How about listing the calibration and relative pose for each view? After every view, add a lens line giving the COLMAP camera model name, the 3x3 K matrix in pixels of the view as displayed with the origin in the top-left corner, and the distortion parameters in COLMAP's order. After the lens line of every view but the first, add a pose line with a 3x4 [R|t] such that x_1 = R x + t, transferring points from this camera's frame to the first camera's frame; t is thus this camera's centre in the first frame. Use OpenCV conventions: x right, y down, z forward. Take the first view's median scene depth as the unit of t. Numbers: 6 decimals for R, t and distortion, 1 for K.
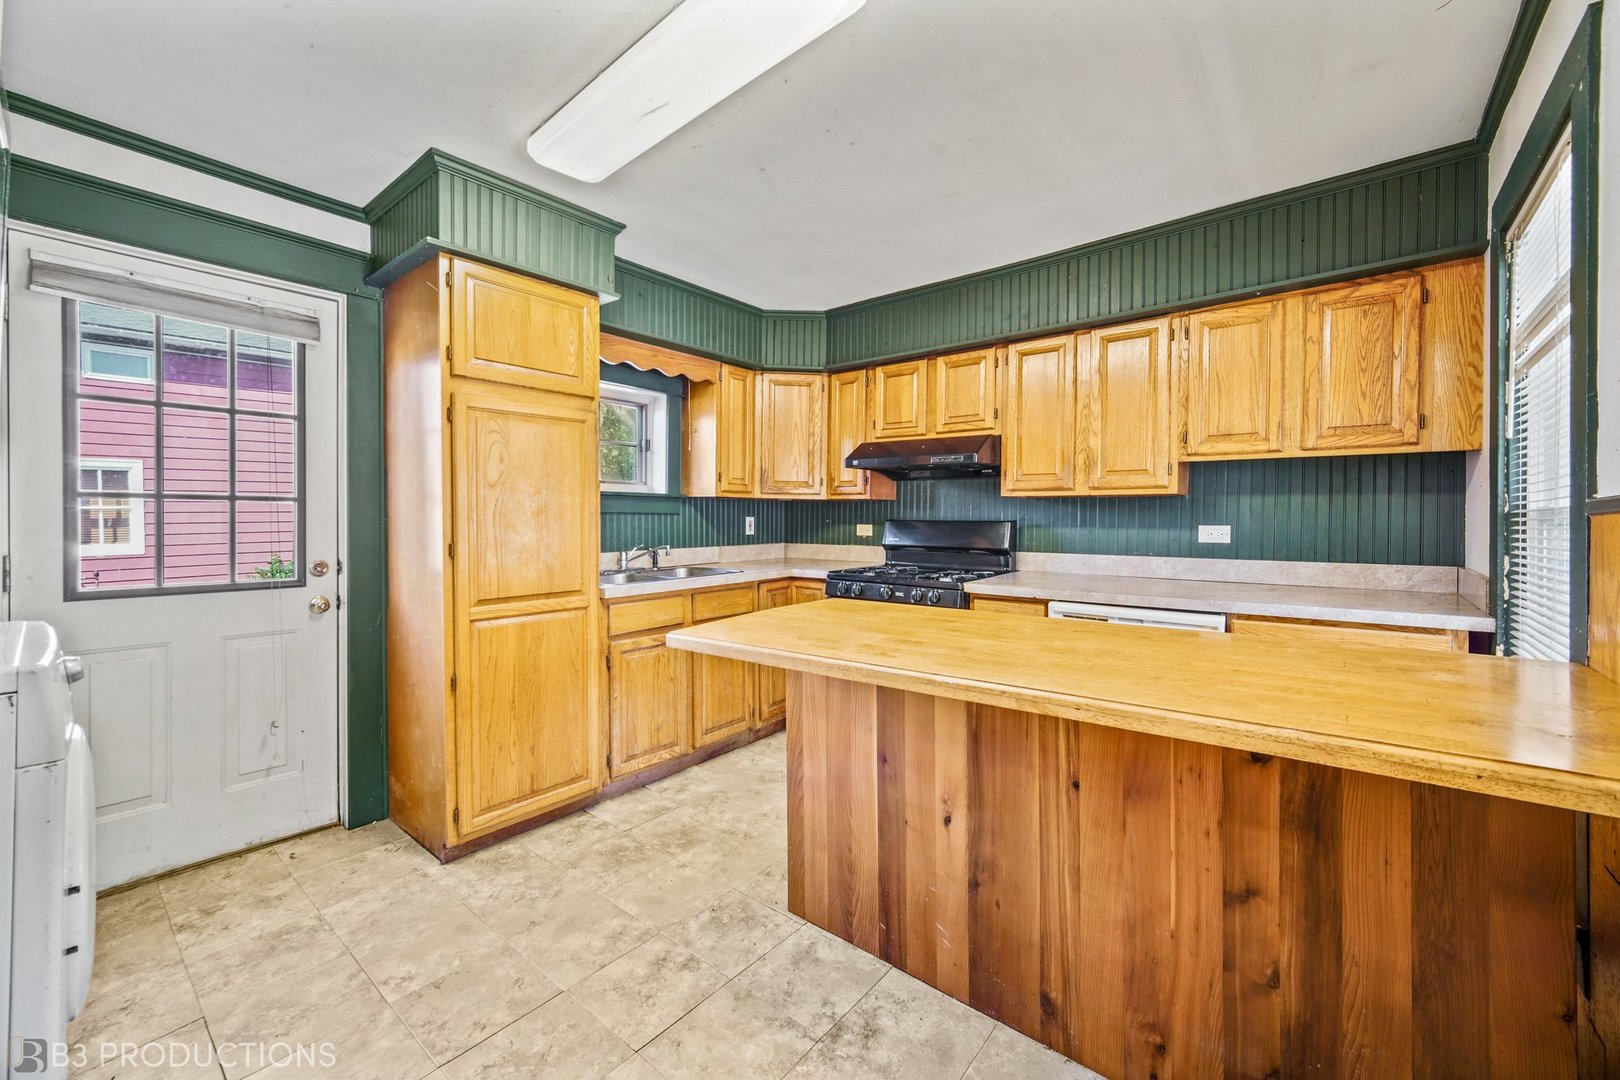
lens RADIAL K [[640.4, 0, 802.8], [0, 640.4, 523.0], [0, 0, 1]] dist [-0.002217, -0.000352]
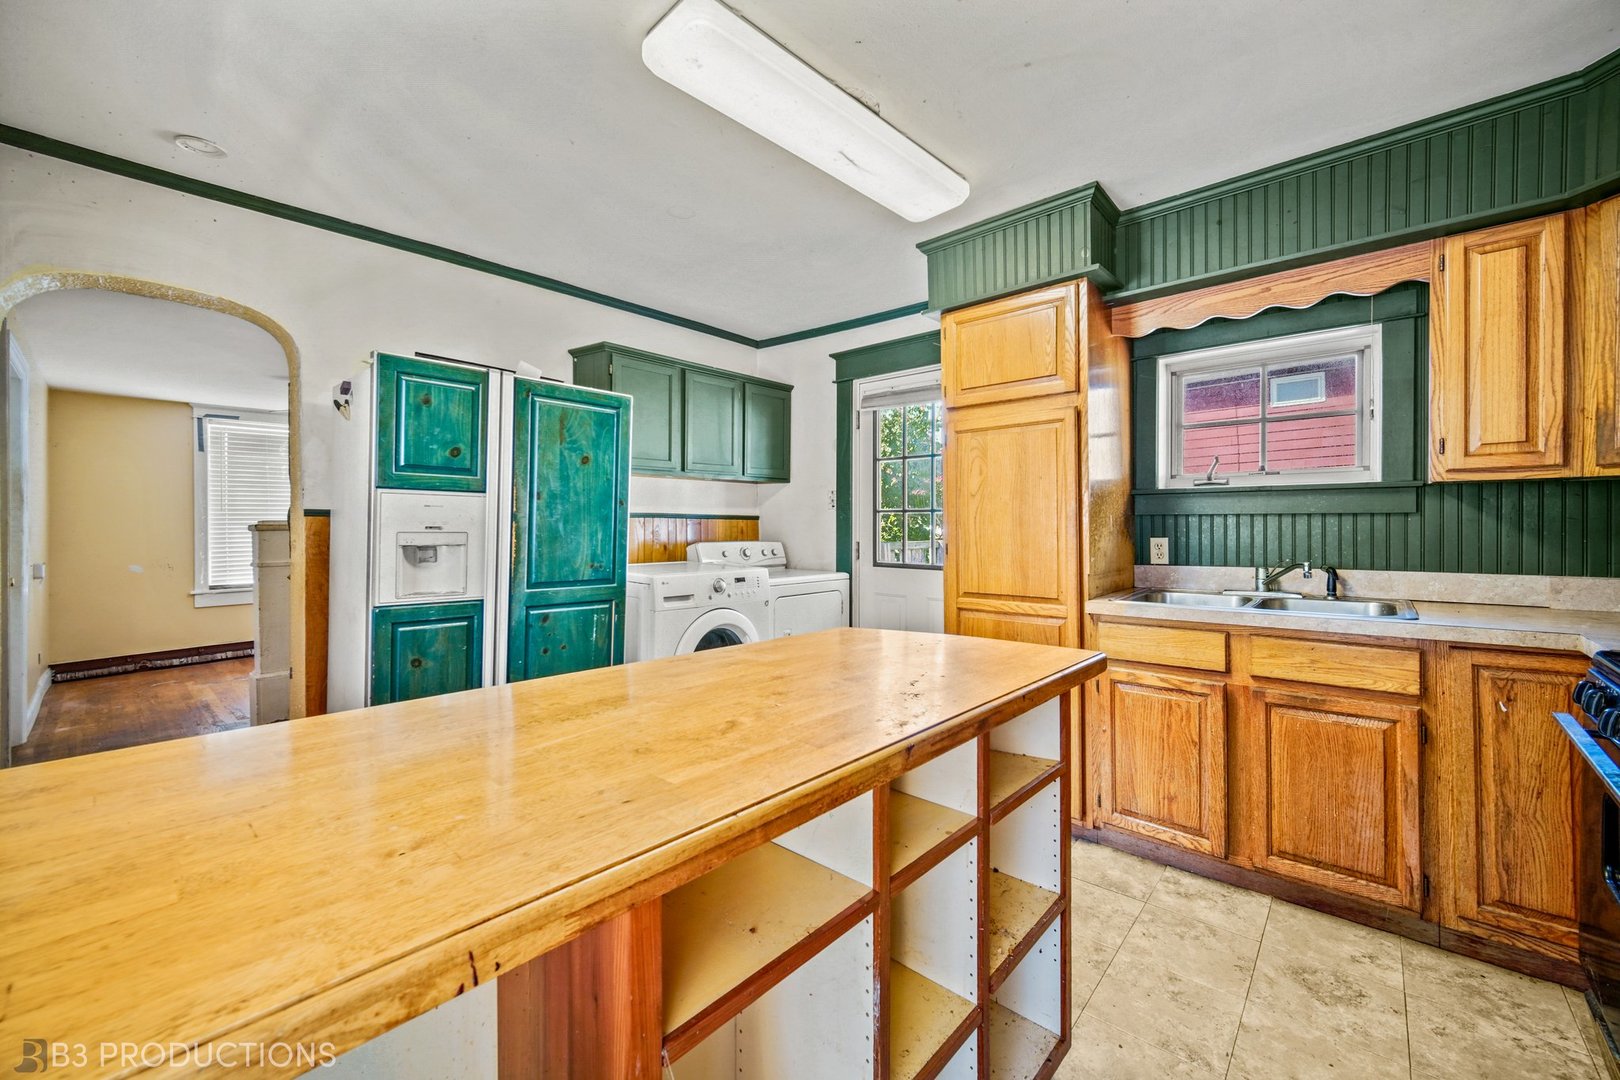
lens RADIAL K [[640.4, 0, 802.8], [0, 640.4, 523.0], [0, 0, 1]] dist [-0.002217, -0.000352]
pose [[-0.033726, -0.001426, -0.999430, 0.658477], [-0.002395, 0.999996, -0.001346, -0.005067], [0.999428, 0.002348, -0.033729, 0.703173]]
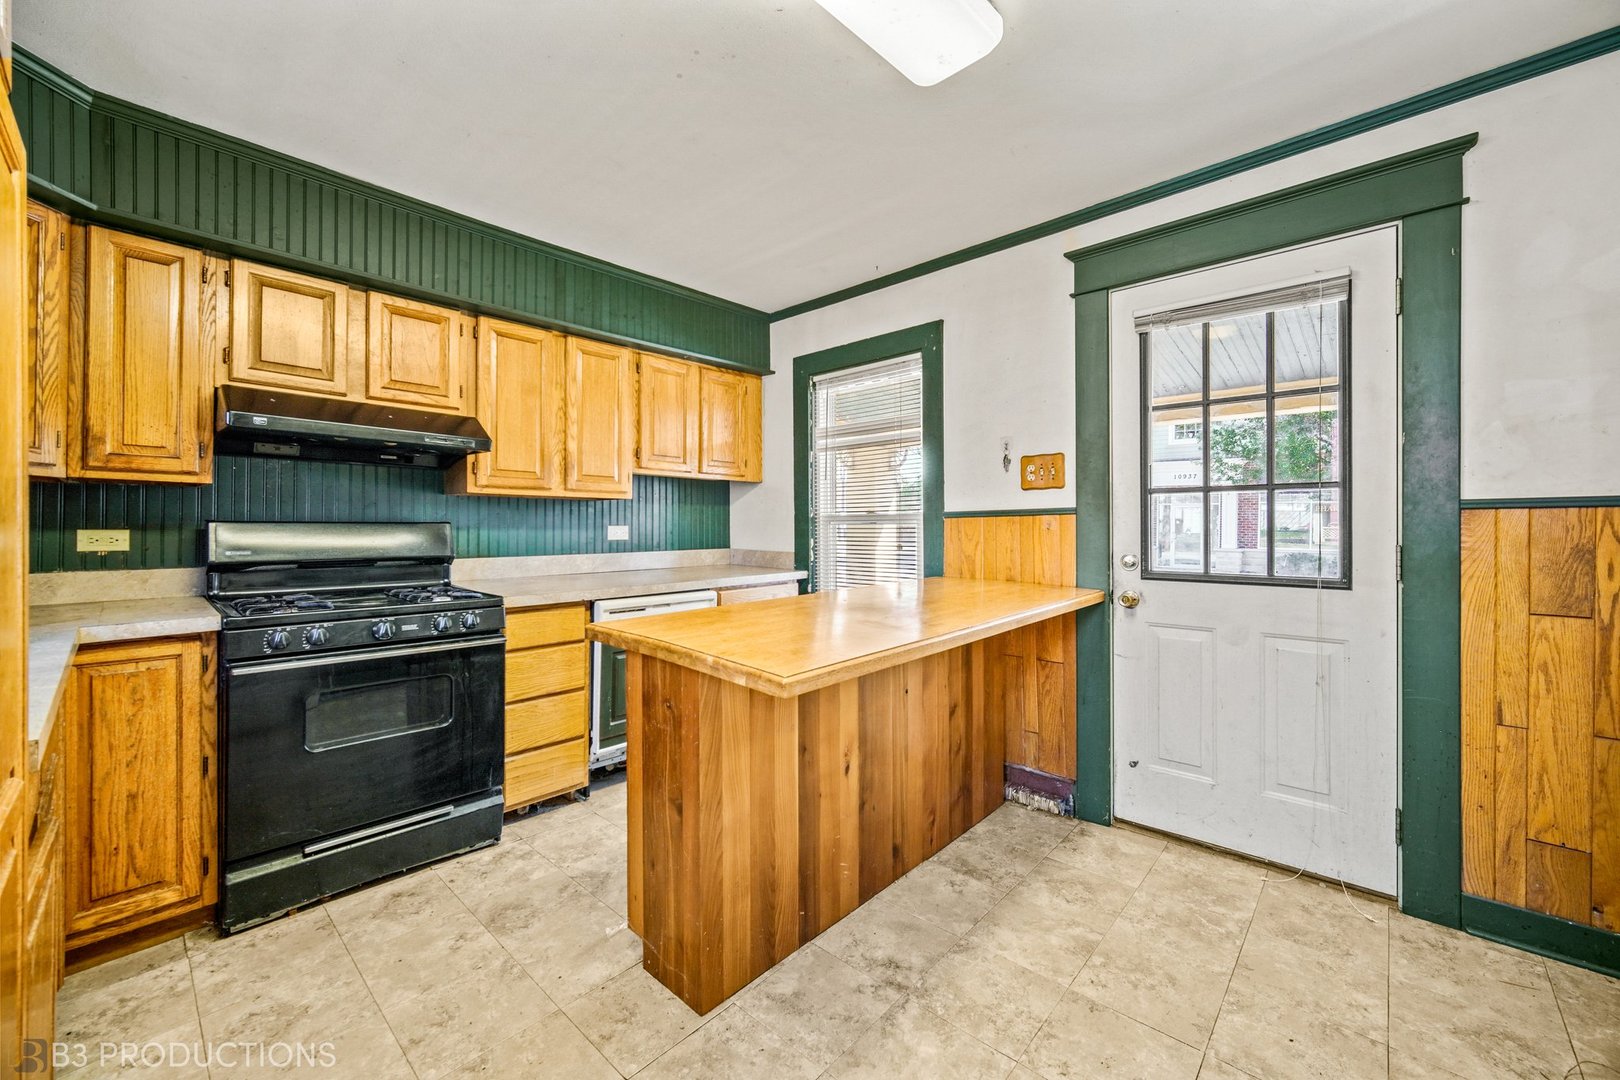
lens RADIAL K [[640.4, 0, 802.8], [0, 640.4, 523.0], [0, 0, 1]] dist [-0.002217, -0.000352]
pose [[0.054435, 0.001278, 0.998516, -0.653042], [0.007669, 0.999969, -0.001698, 0.003625], [-0.998488, 0.007751, 0.054424, 0.678874]]
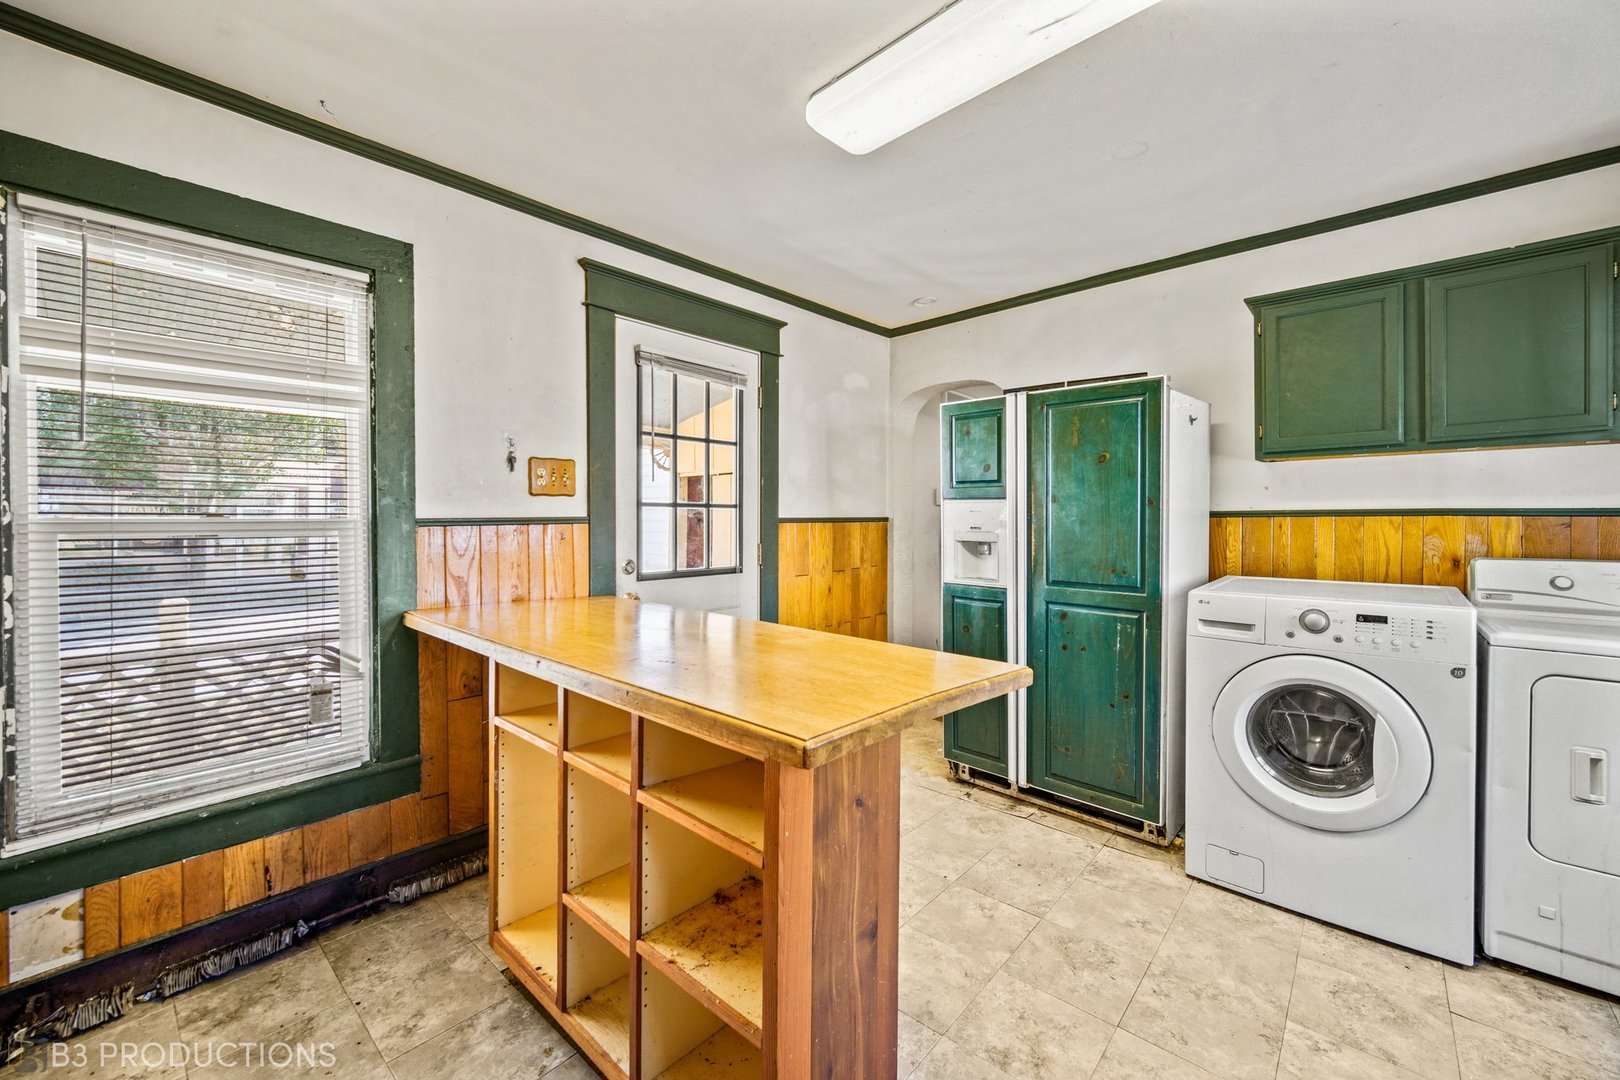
lens RADIAL K [[632.3, 0, 811.3], [0, 632.3, 525.4], [0, 0, 1]] dist [0.001884, 0.000449]
pose [[-0.998959, 0.003856, 0.045464, 0.023605], [0.004196, 0.999964, 0.007370, -0.013175], [-0.045434, 0.007553, -0.998939, 1.319024]]
